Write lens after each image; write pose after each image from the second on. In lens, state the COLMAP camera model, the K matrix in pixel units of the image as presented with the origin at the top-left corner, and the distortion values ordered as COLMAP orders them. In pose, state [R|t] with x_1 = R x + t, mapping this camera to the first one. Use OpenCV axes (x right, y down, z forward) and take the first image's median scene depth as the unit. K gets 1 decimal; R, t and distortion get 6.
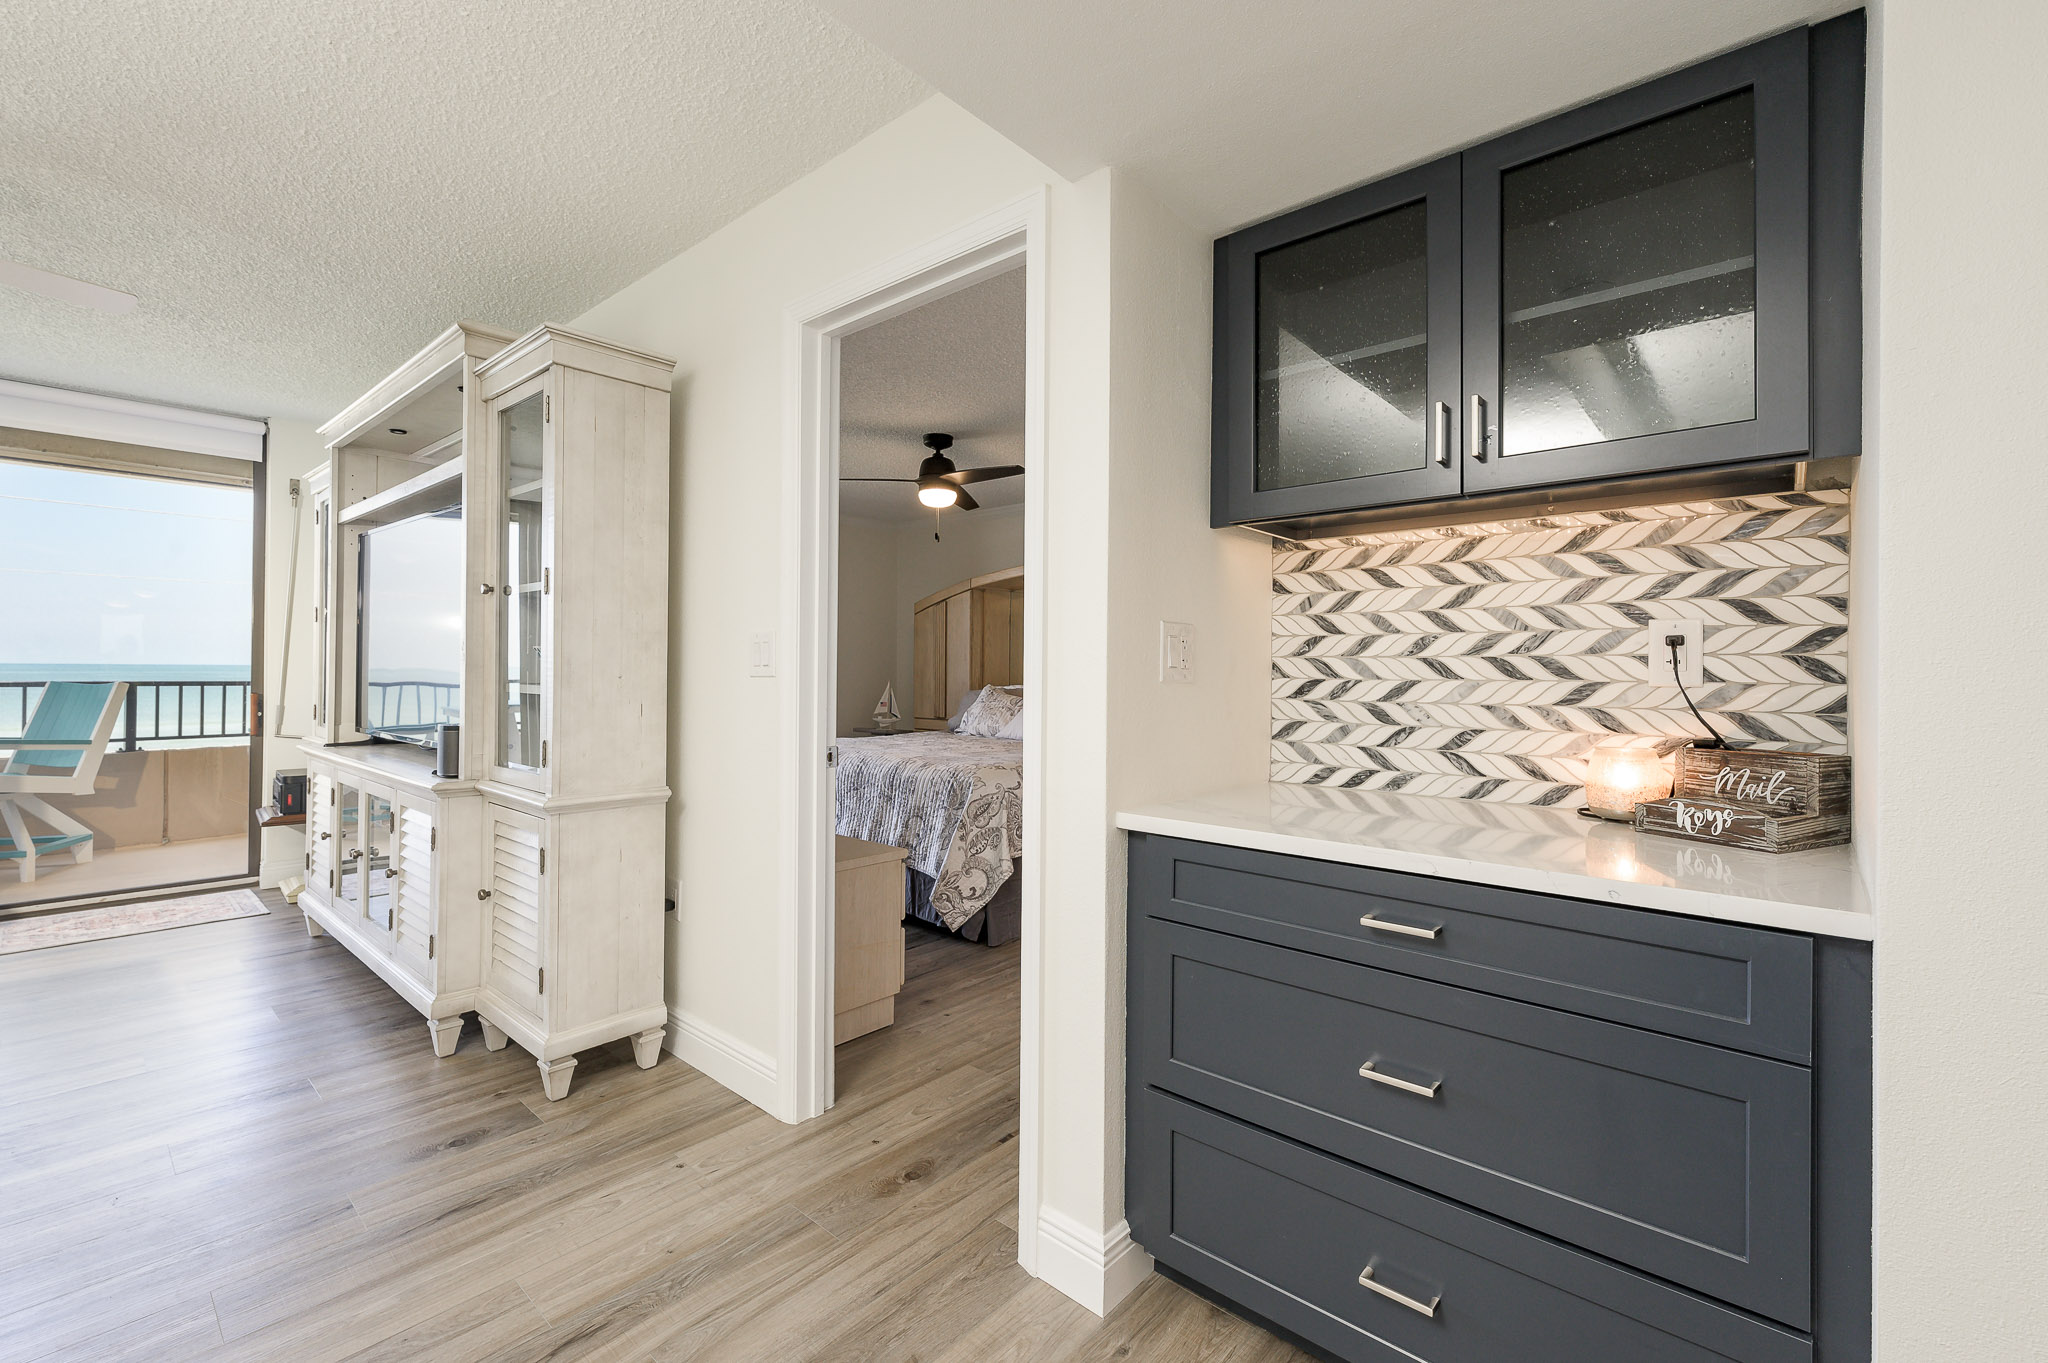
lens RADIAL K [[884.4, 0, 1018.4], [0, 884.4, 670.7], [0, 0, 1]] dist [0.000459, 0.000468]
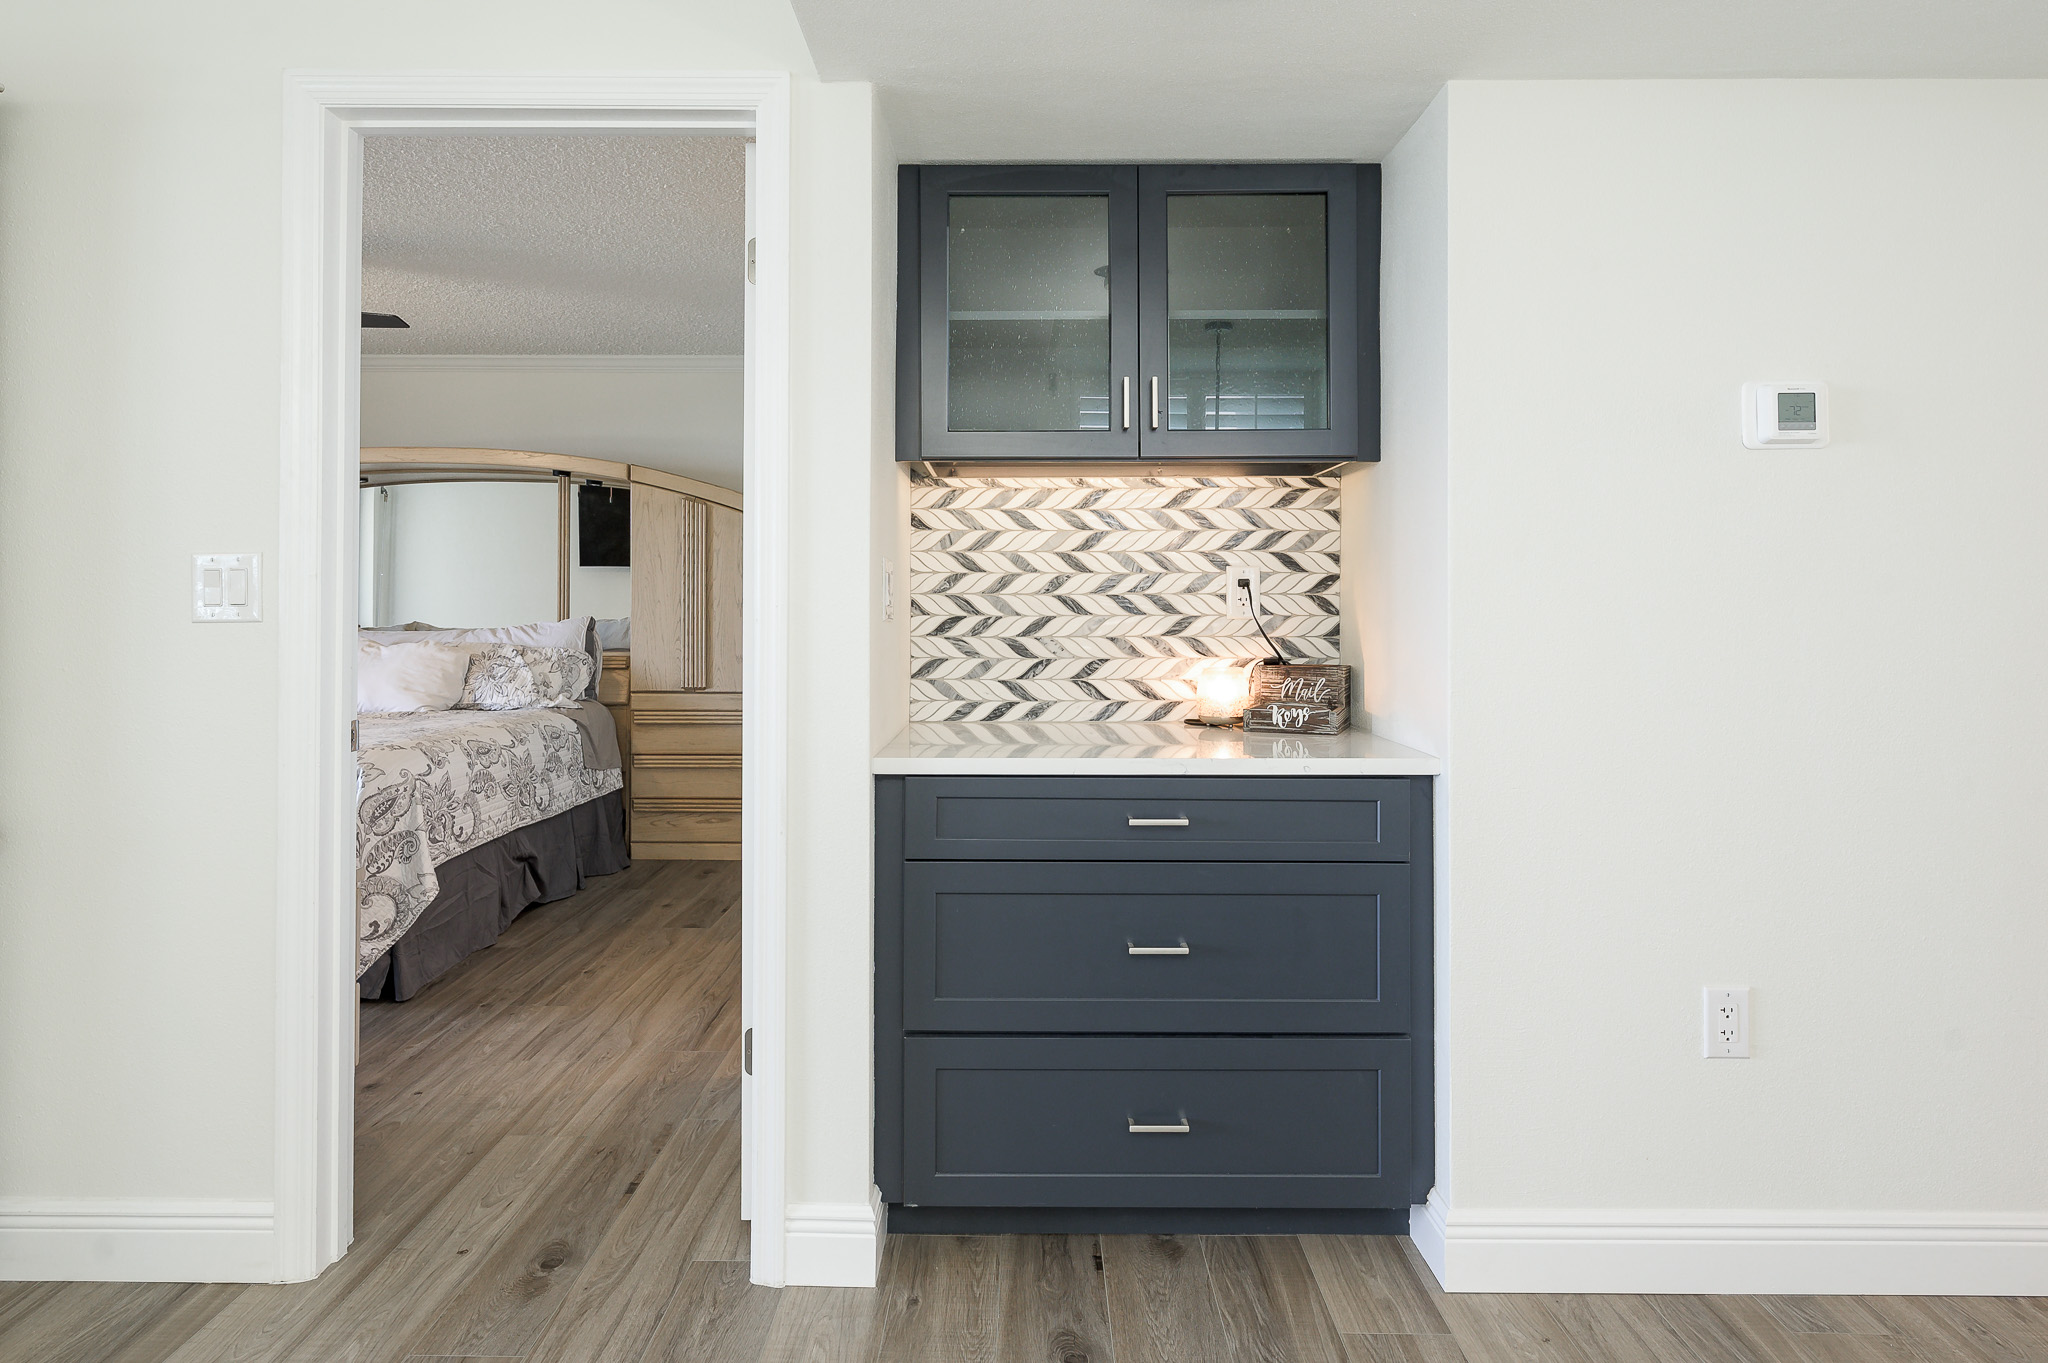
lens RADIAL K [[1160.4, 0, 1025.4], [0, 1160.4, 603.8], [0, 0, 1]] dist [0.000951, -0.001514]
pose [[0.743092, -0.003287, 0.669182, -0.544610], [0.004200, 0.999991, 0.000248, -0.004894], [-0.669176, 0.002626, 0.743099, -0.036723]]
